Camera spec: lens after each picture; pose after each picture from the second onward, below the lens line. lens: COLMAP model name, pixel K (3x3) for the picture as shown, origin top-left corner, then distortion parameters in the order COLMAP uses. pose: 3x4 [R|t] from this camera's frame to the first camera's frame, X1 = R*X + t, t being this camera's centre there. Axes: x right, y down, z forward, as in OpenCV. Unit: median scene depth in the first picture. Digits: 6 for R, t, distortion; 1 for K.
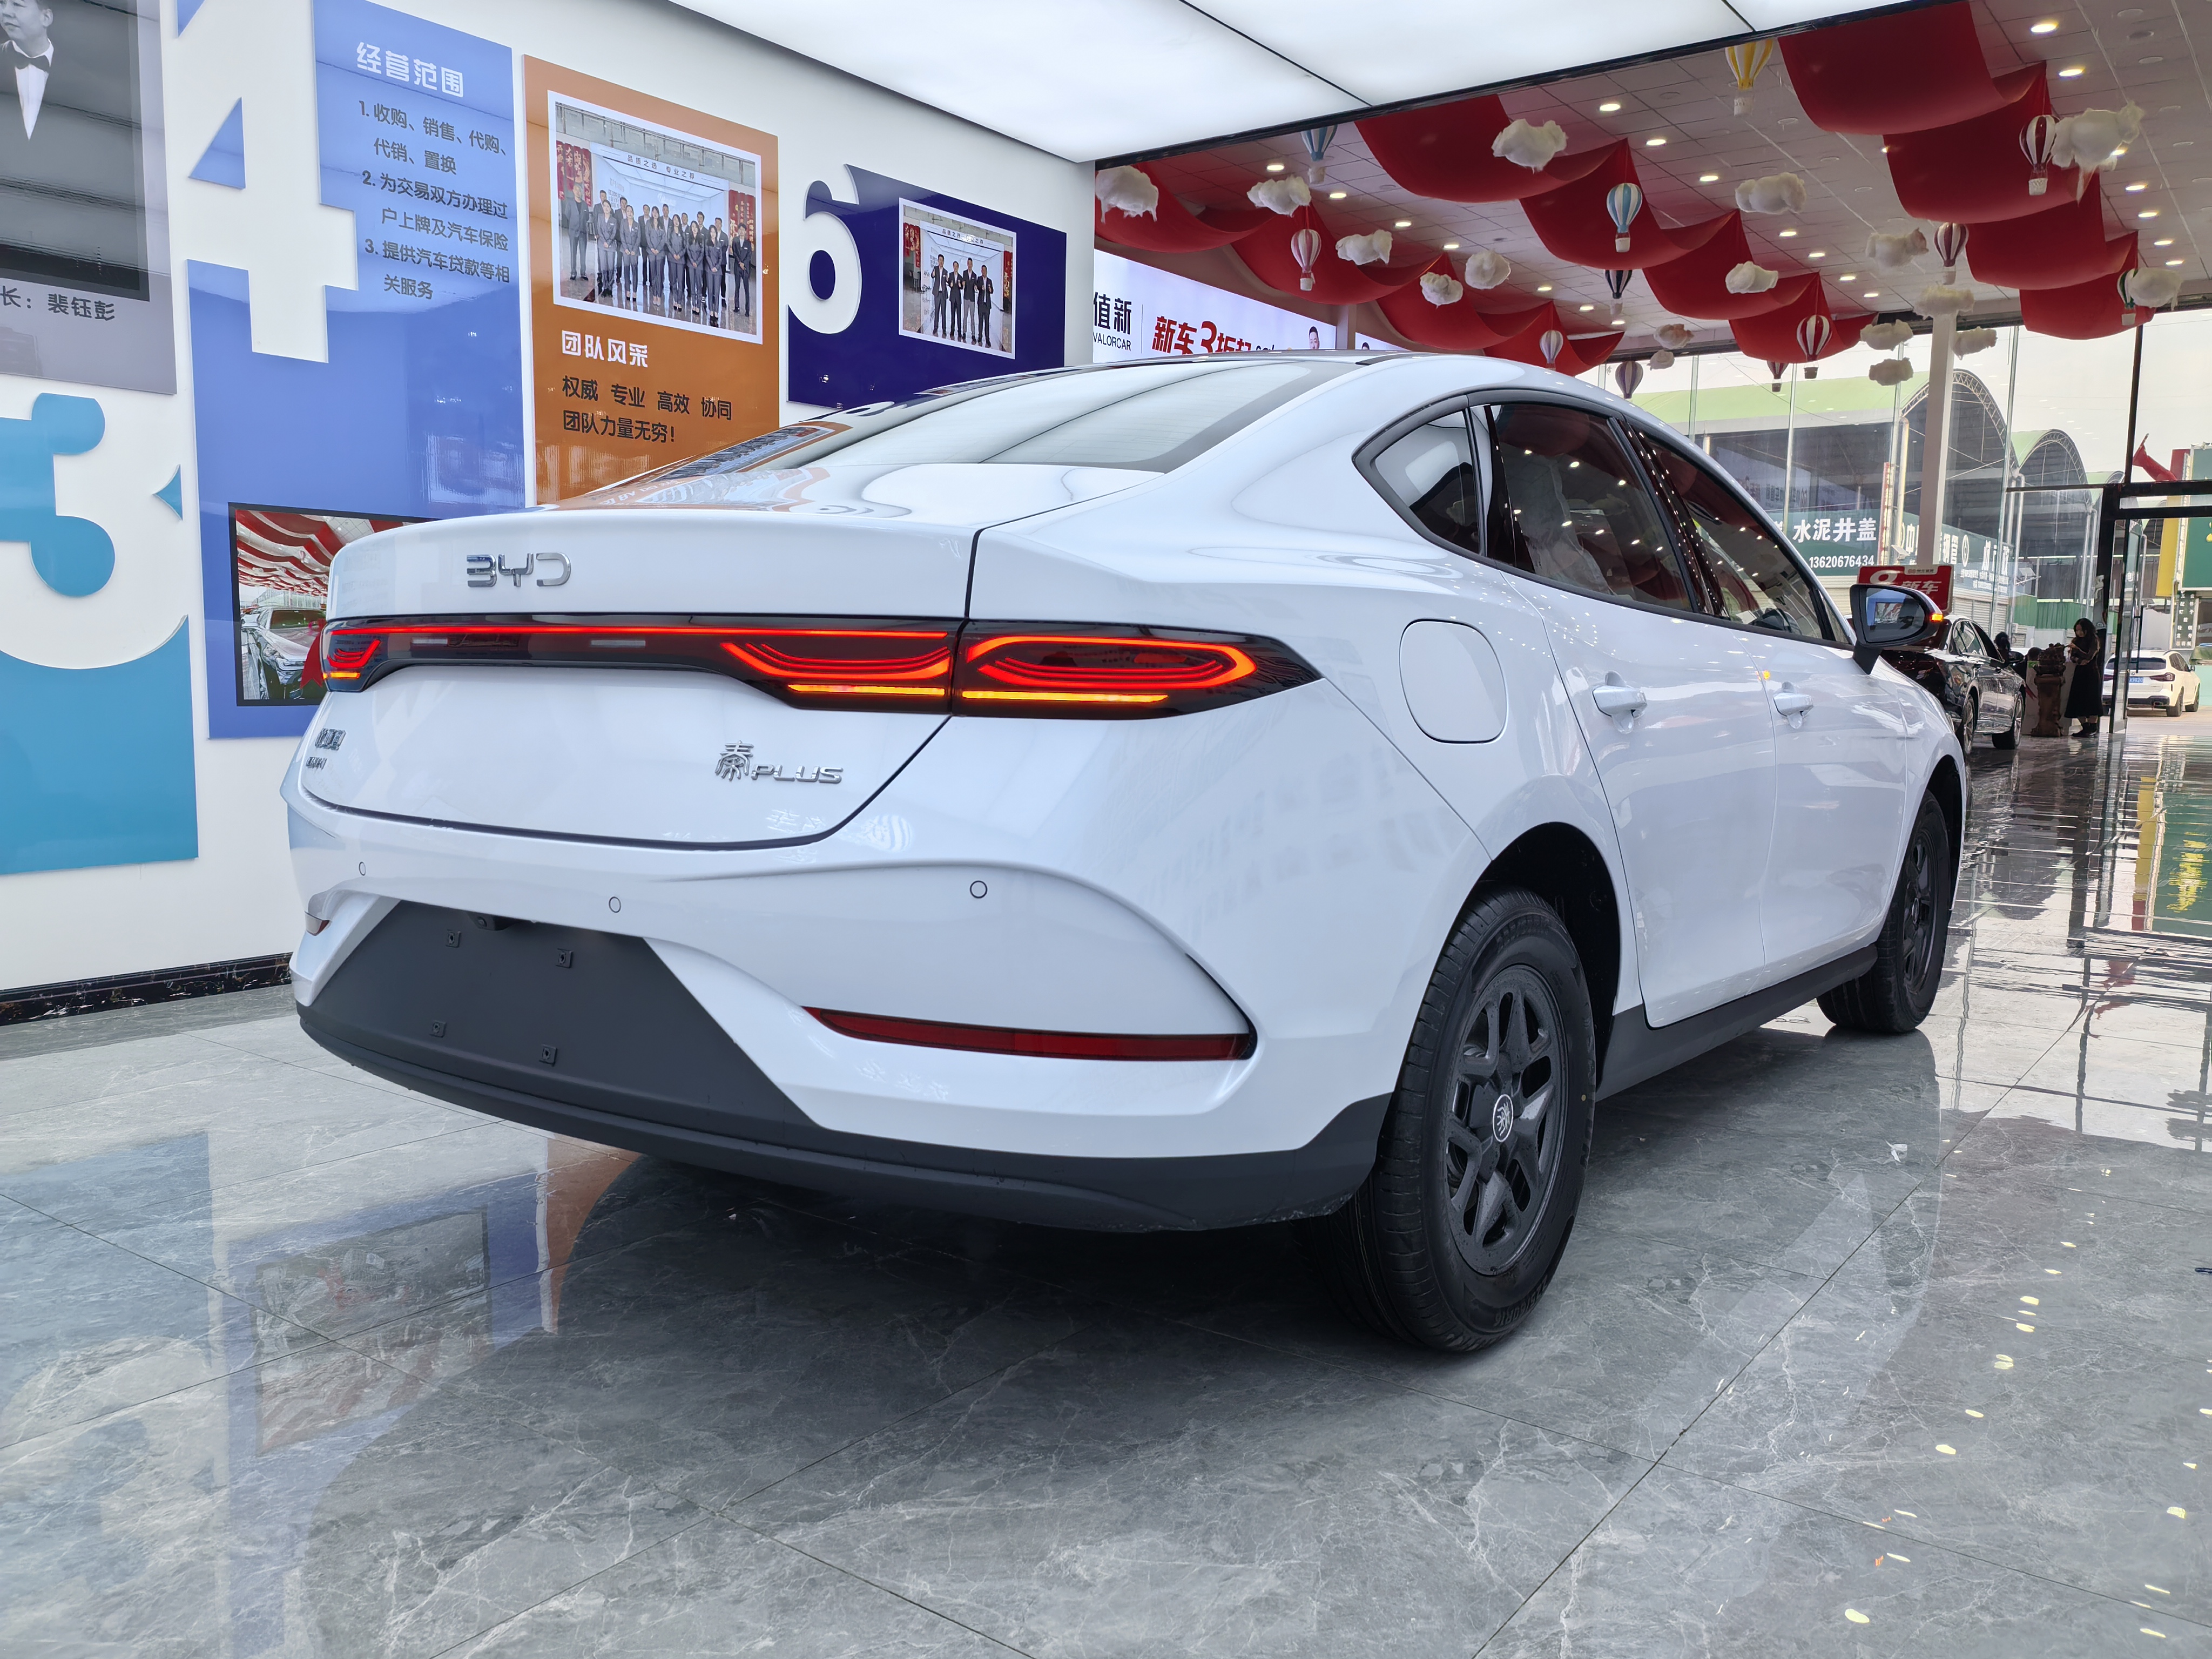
lens RADIAL K [[1744.2, 0, 1111.0], [0, 1744.2, 829.6], [0, 0, 1]] dist [0.047805, -0.042597]
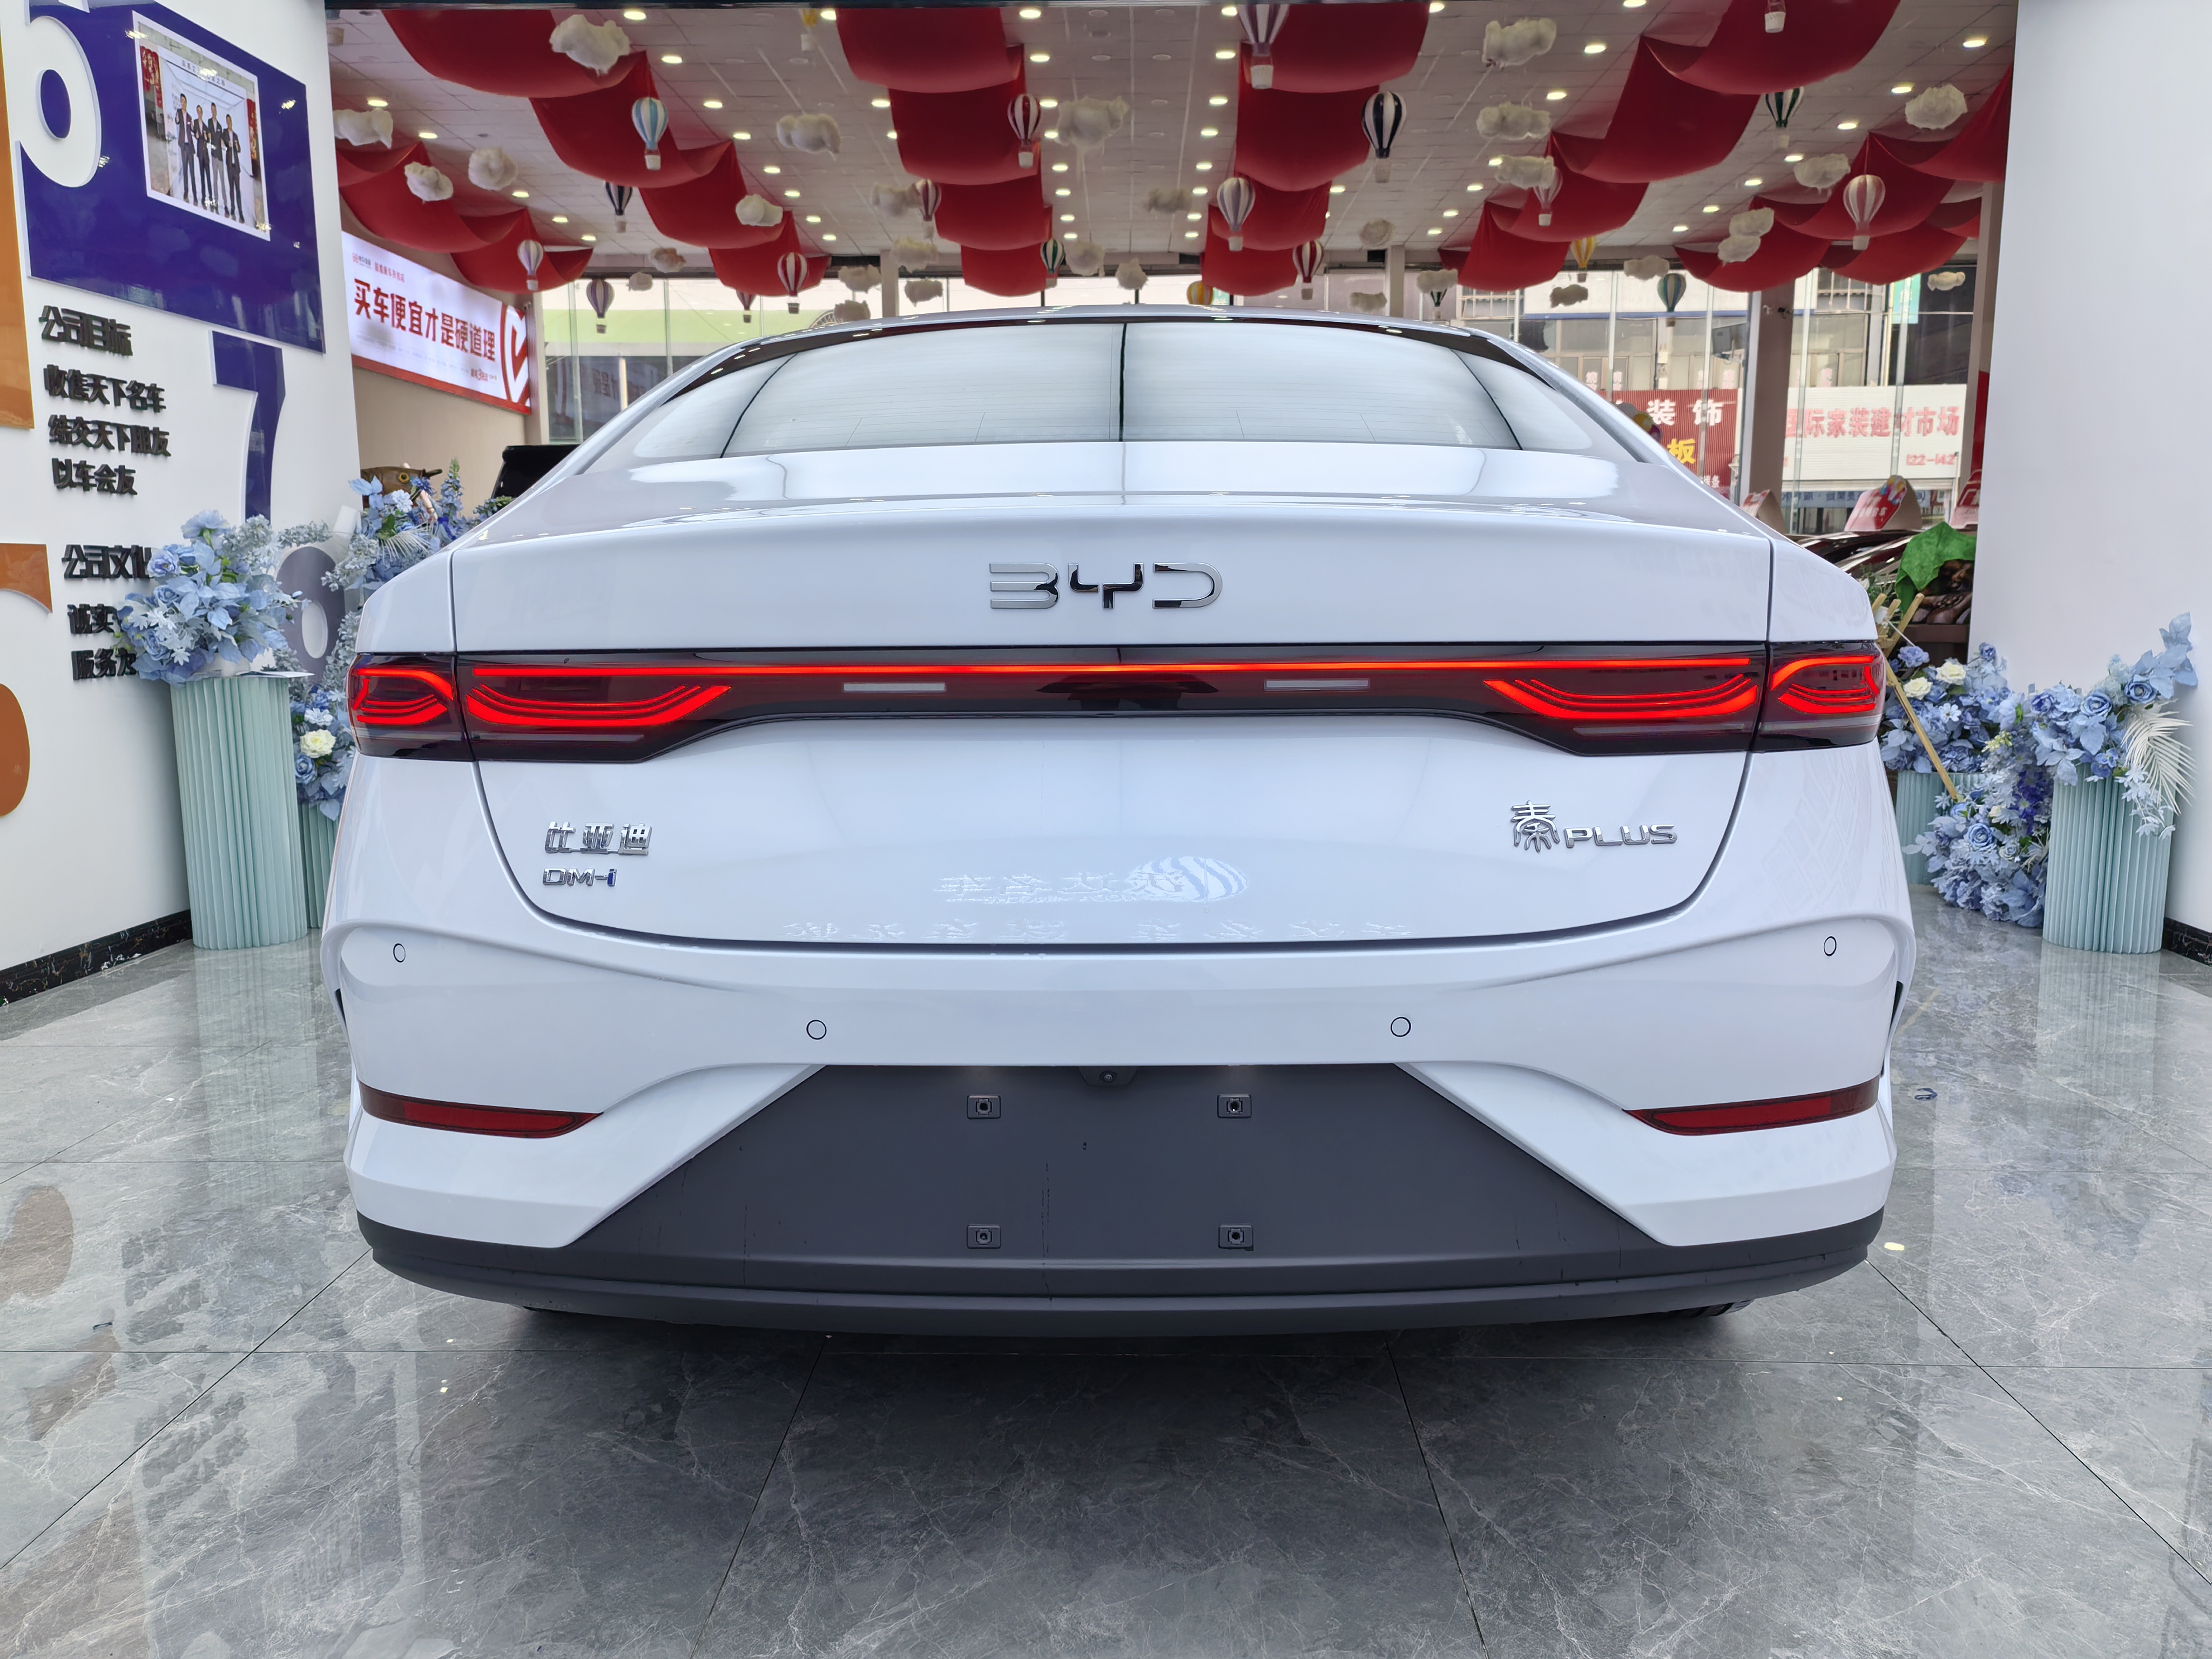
lens RADIAL K [[1741.5, 0, 1106.0], [0, 1741.5, 829.5], [0, 0, 1]] dist [0.056880, -0.039357]
pose [[0.816370, -0.100296, 0.568753, -0.242643], [0.074746, 0.994871, 0.068151, -0.031297], [-0.572671, -0.013125, 0.819680, 0.131581]]
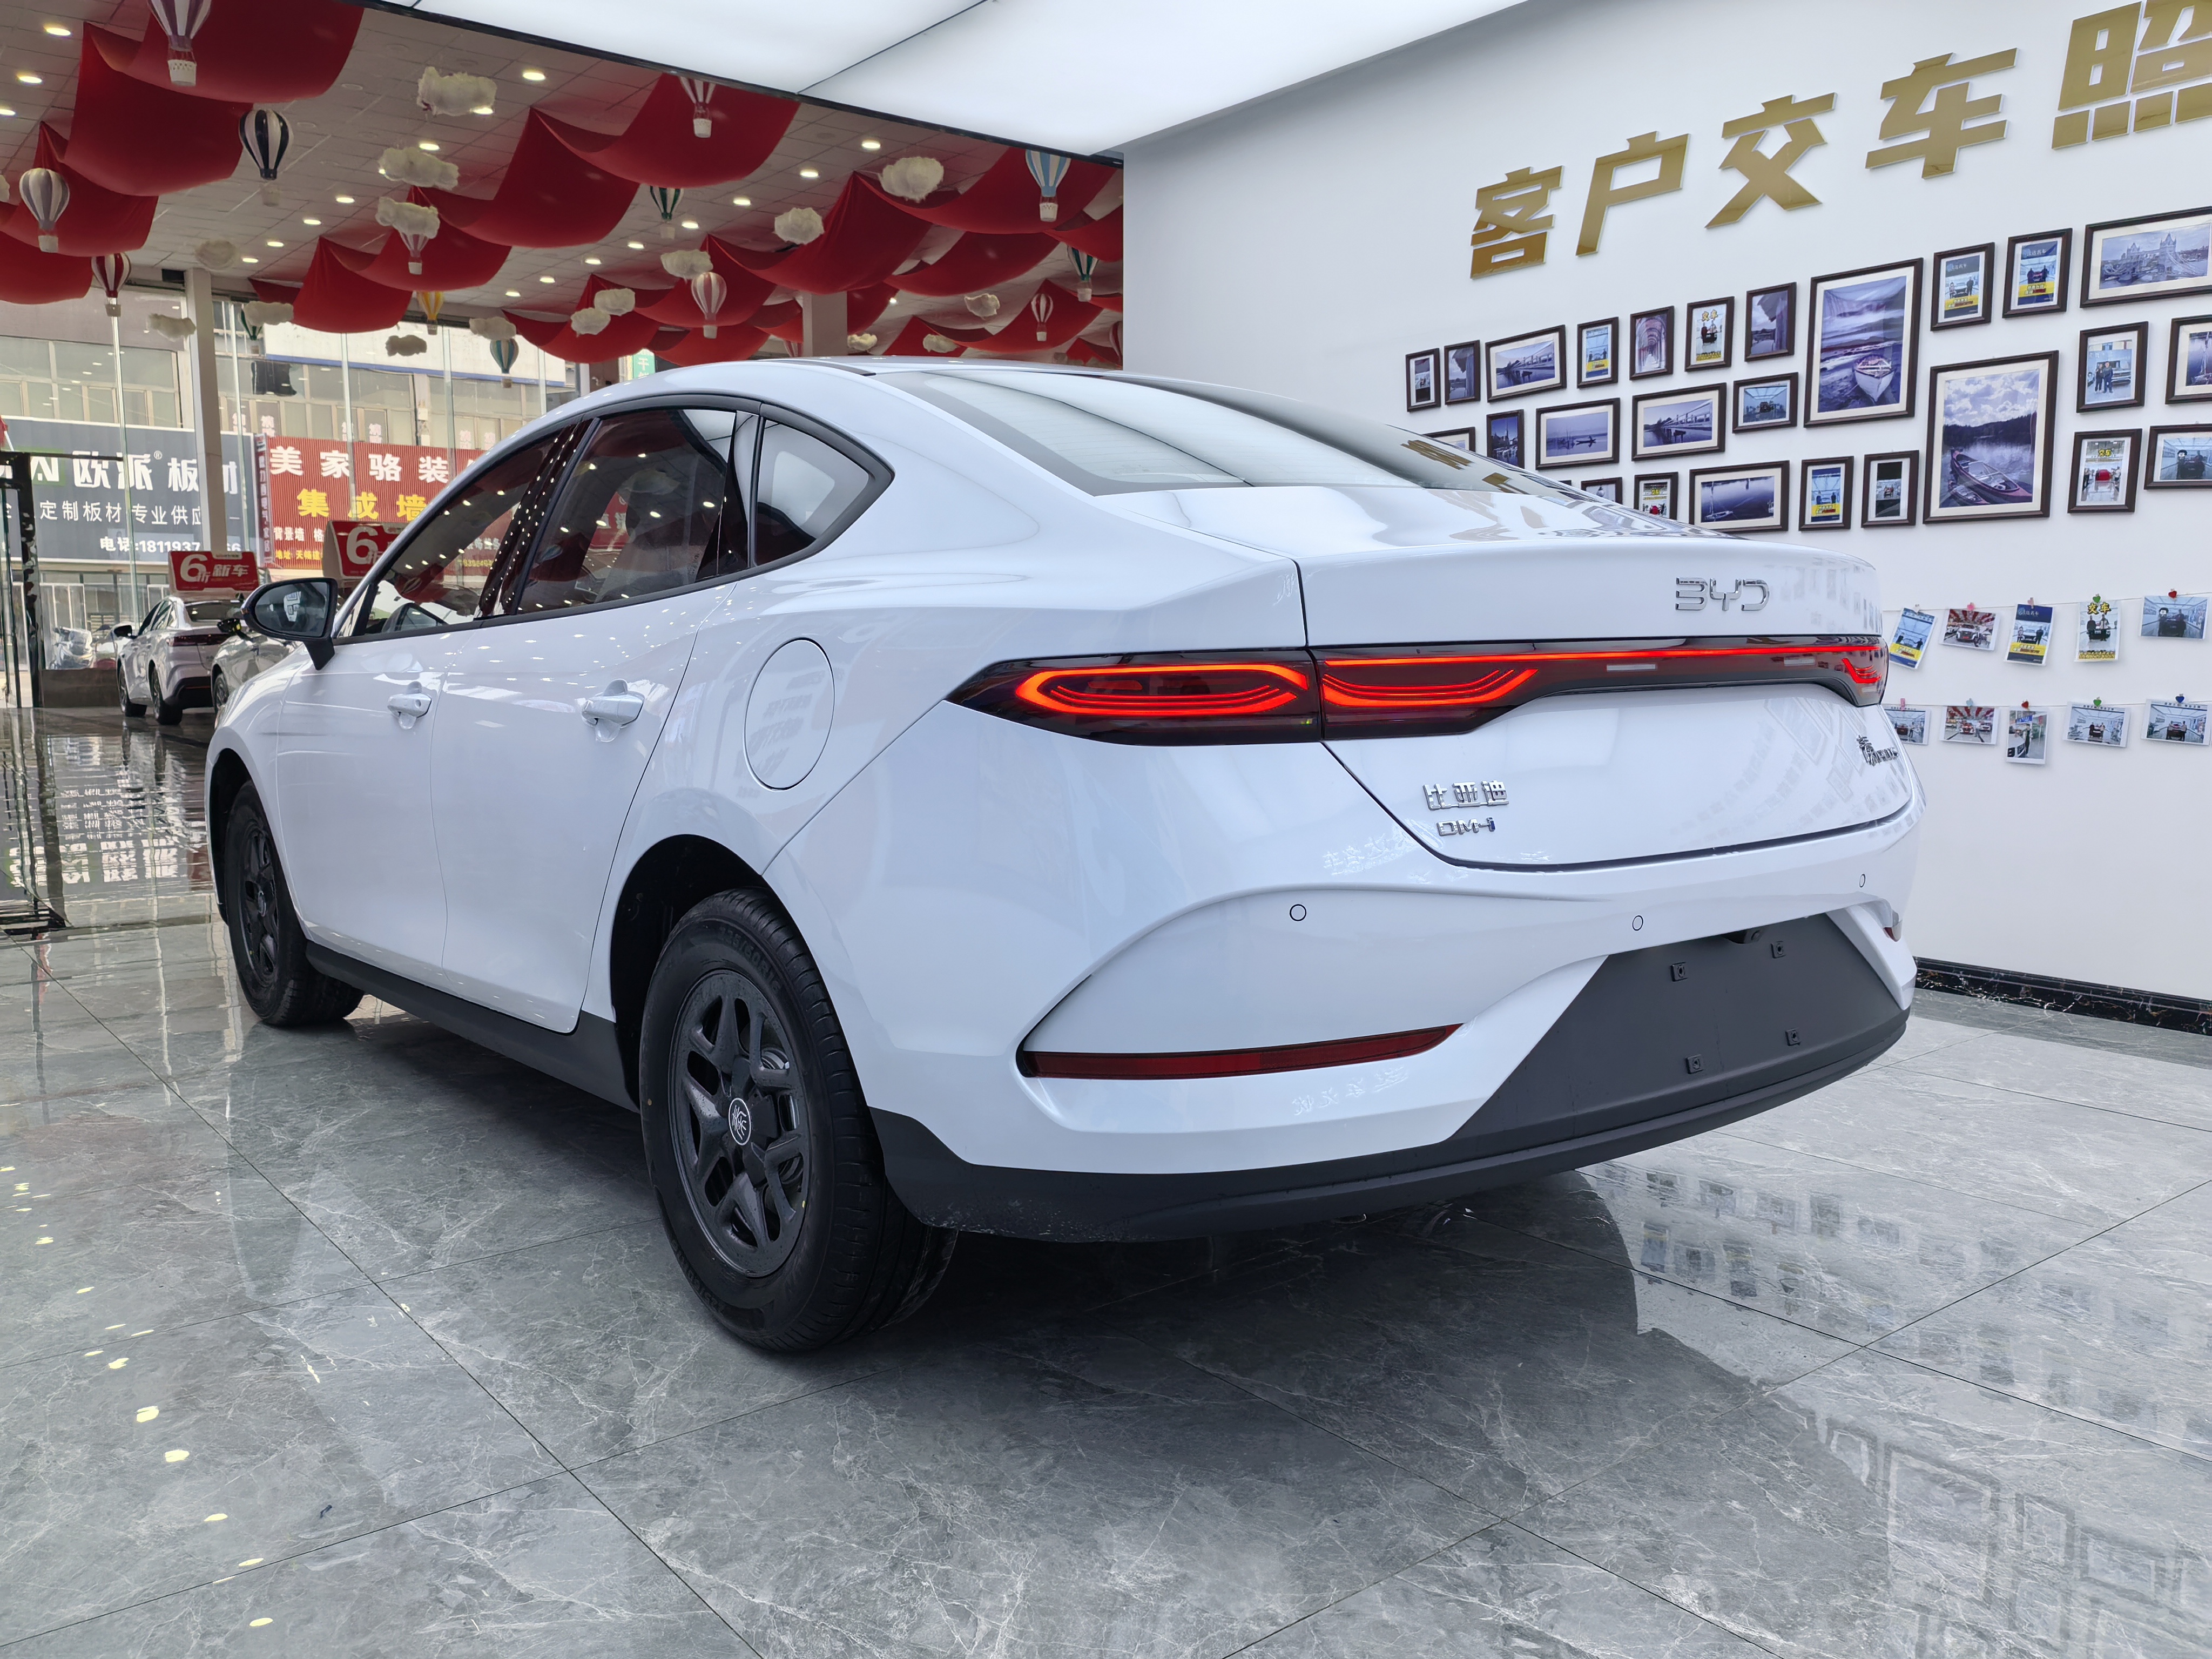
lens RADIAL K [[1744.2, 0, 1111.0], [0, 1744.2, 829.6], [0, 0, 1]] dist [0.047805, -0.042597]
pose [[0.251989, -0.123196, 0.959856, -0.460751], [0.104689, 0.989513, 0.099518, -0.048662], [-0.962051, 0.075409, 0.262243, 0.348578]]
